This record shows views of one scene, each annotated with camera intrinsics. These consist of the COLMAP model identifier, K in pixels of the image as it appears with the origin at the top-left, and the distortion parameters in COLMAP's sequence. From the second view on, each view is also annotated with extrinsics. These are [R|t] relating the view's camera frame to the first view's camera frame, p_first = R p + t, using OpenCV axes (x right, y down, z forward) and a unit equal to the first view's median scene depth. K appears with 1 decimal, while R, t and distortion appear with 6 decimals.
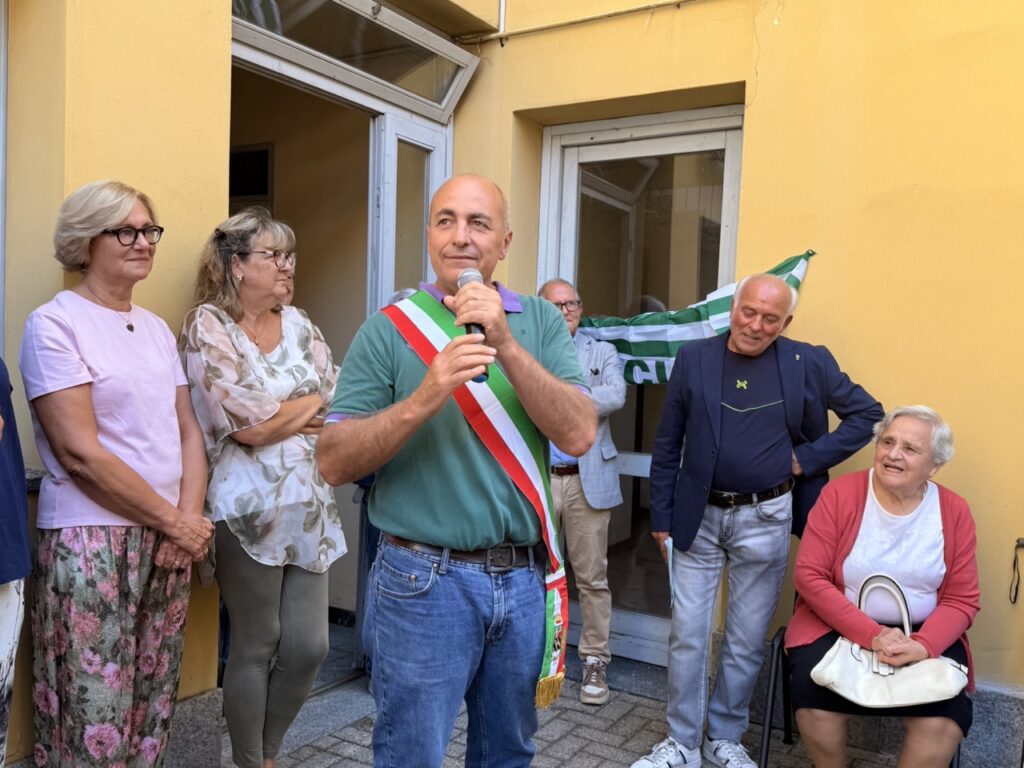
lens RADIAL K [[923.6, 0, 513.7], [0, 923.6, 391.8], [0, 0, 1]] dist [0.110953, -0.117842]
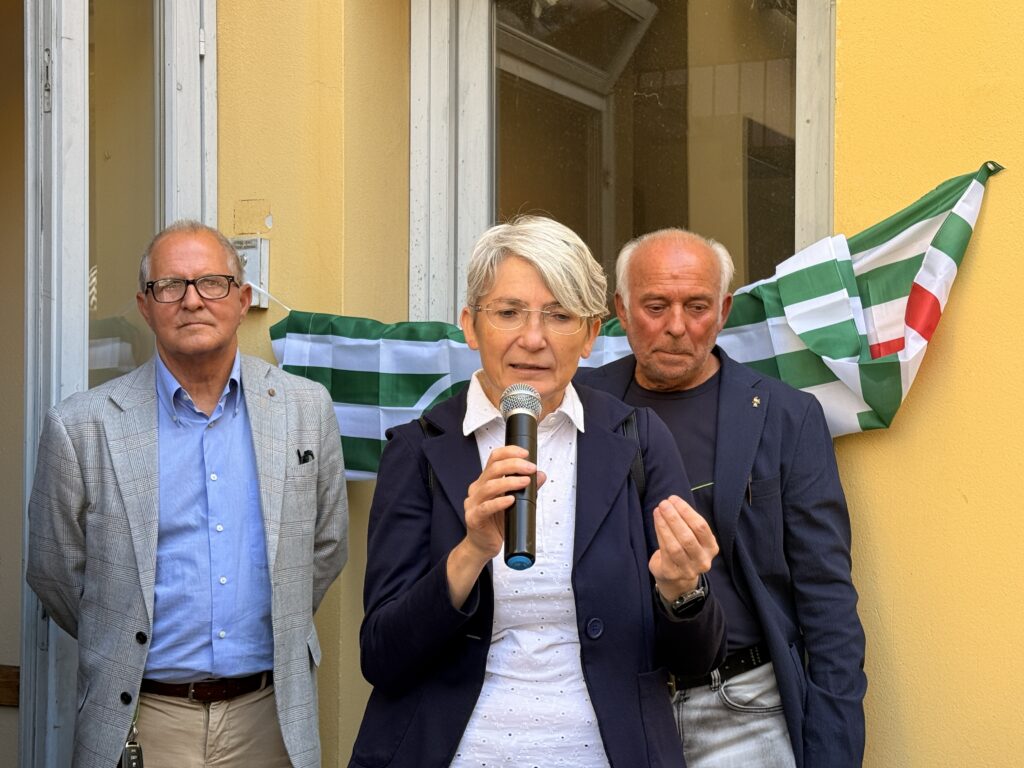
lens RADIAL K [[1805.8, 0, 484.6], [0, 1805.8, 383.8], [0, 0, 1]] dist [0.155097, -0.057084]
pose [[0.998103, -0.032545, 0.052261, 0.015189], [0.035442, 0.997830, -0.055484, -0.000061], [-0.050342, 0.057231, 0.997091, 0.111330]]
